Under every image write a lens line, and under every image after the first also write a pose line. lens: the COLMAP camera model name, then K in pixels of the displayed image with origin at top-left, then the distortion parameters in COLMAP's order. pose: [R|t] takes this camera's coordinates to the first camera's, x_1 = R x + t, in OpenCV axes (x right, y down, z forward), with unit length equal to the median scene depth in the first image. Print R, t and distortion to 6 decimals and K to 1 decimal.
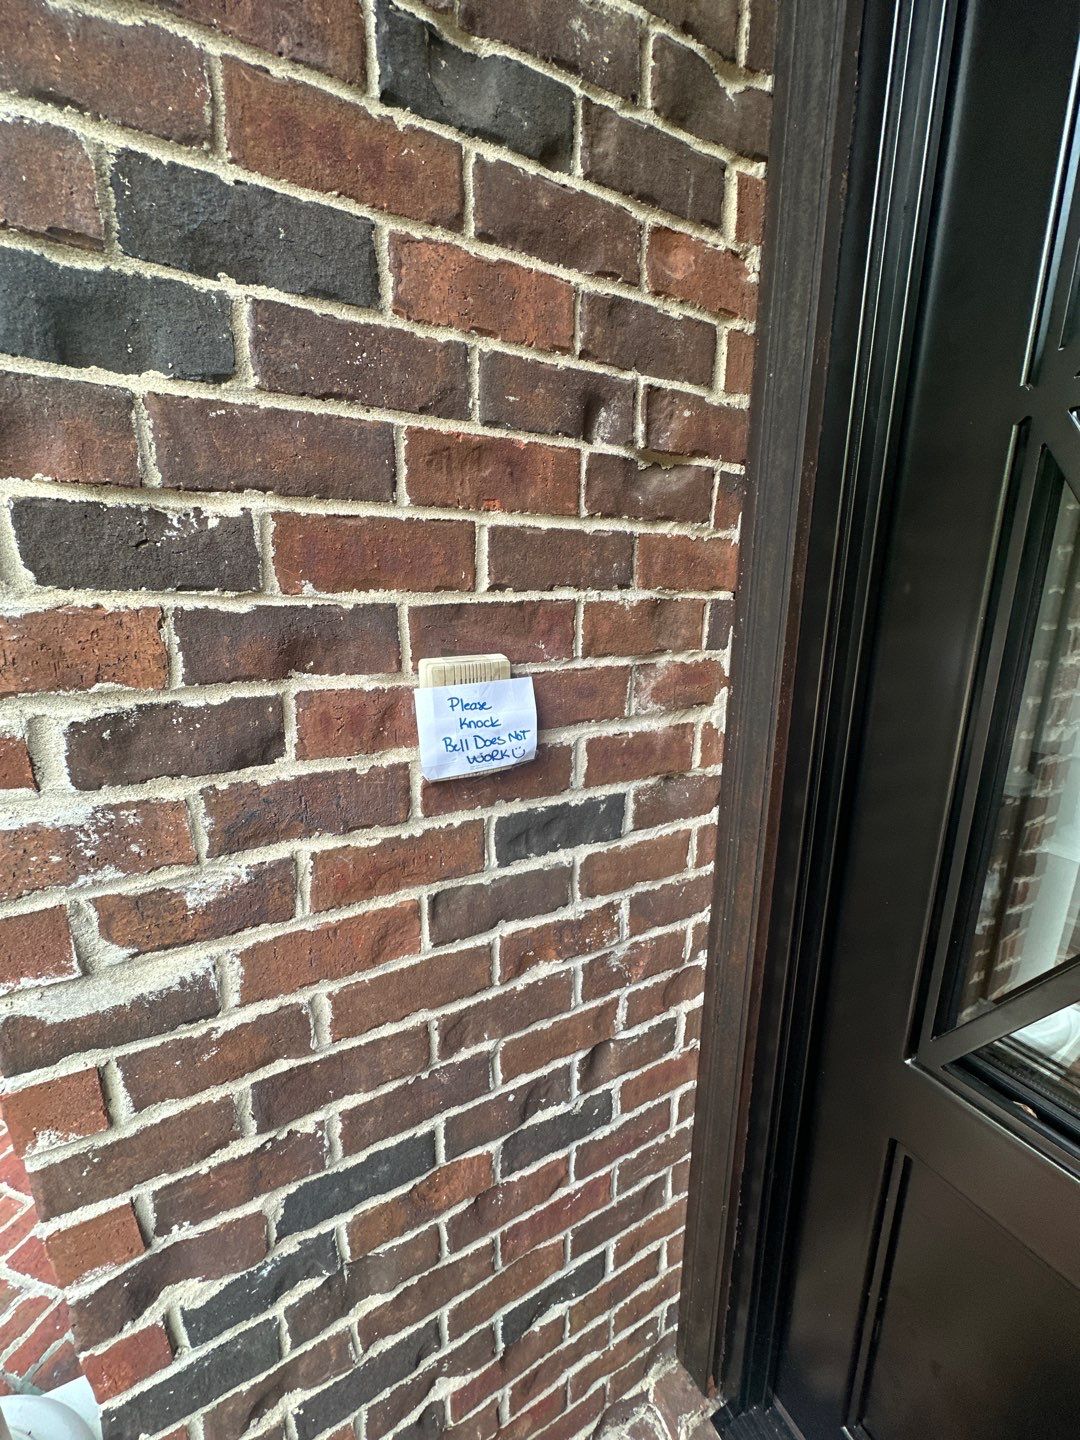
lens RADIAL K [[574.3, 0, 544.4], [0, 574.3, 717.3], [0, 0, 1]] dist [-0.002106, 0.000340]
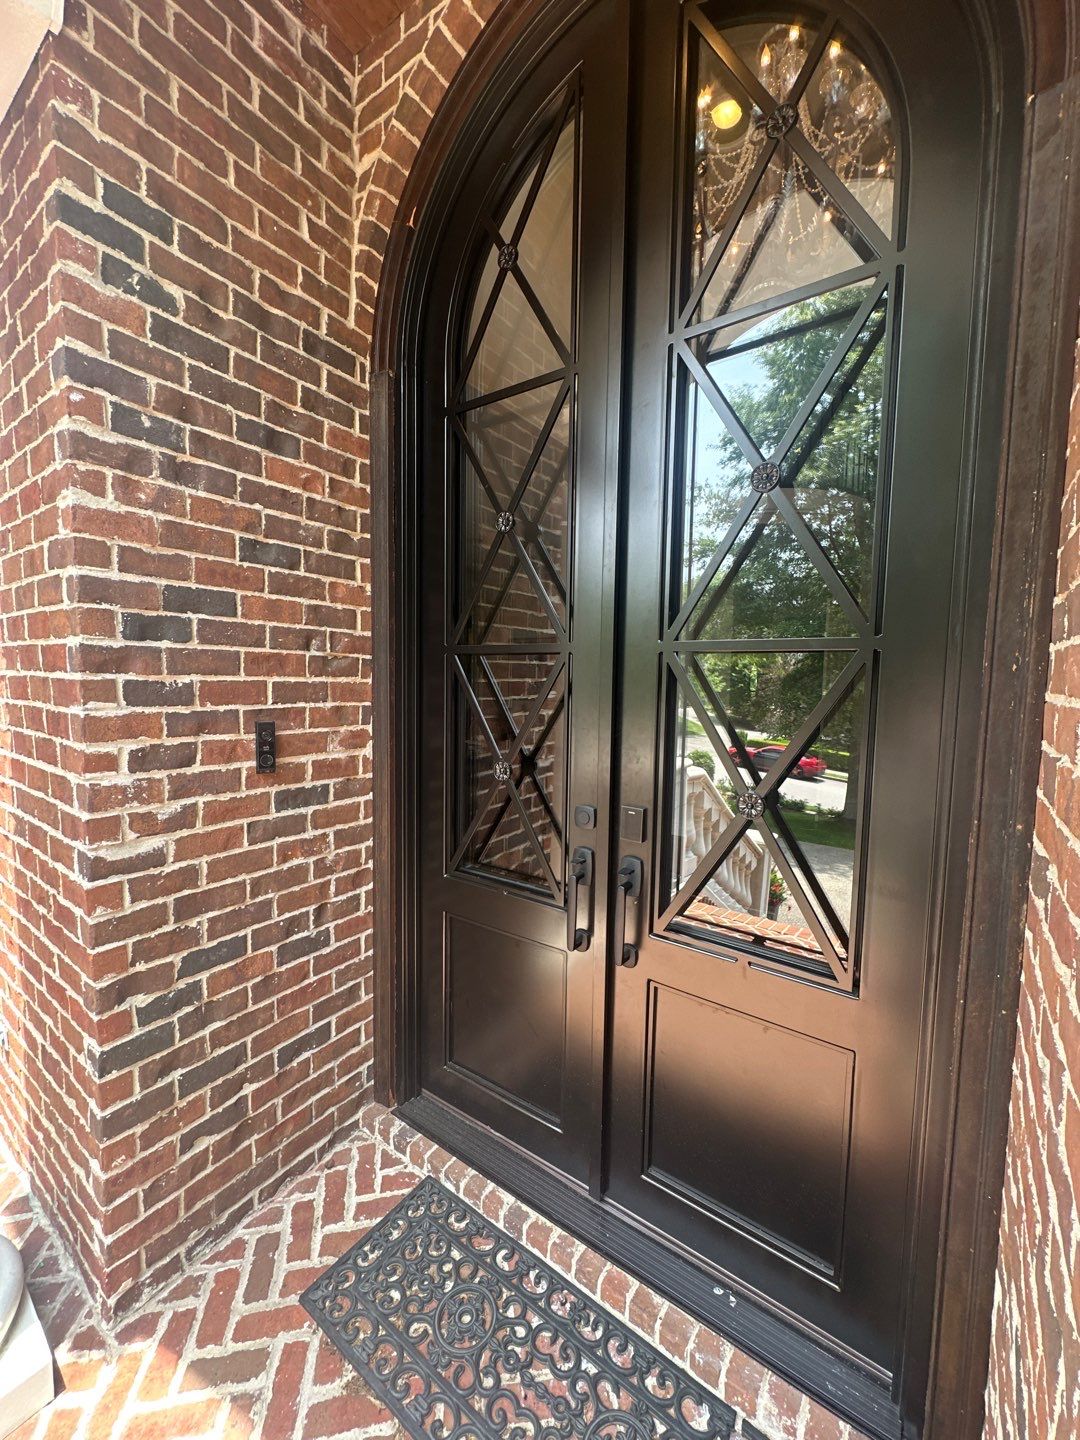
lens RADIAL K [[574.3, 0, 535.2], [0, 574.3, 720.2], [0, 0, 1]] dist [-0.002106, 0.000340]
pose [[0.896985, -0.020207, 0.441599, -0.170754], [0.088588, 0.986907, -0.134782, 0.319136], [-0.433093, 0.160018, 0.887031, -1.858601]]
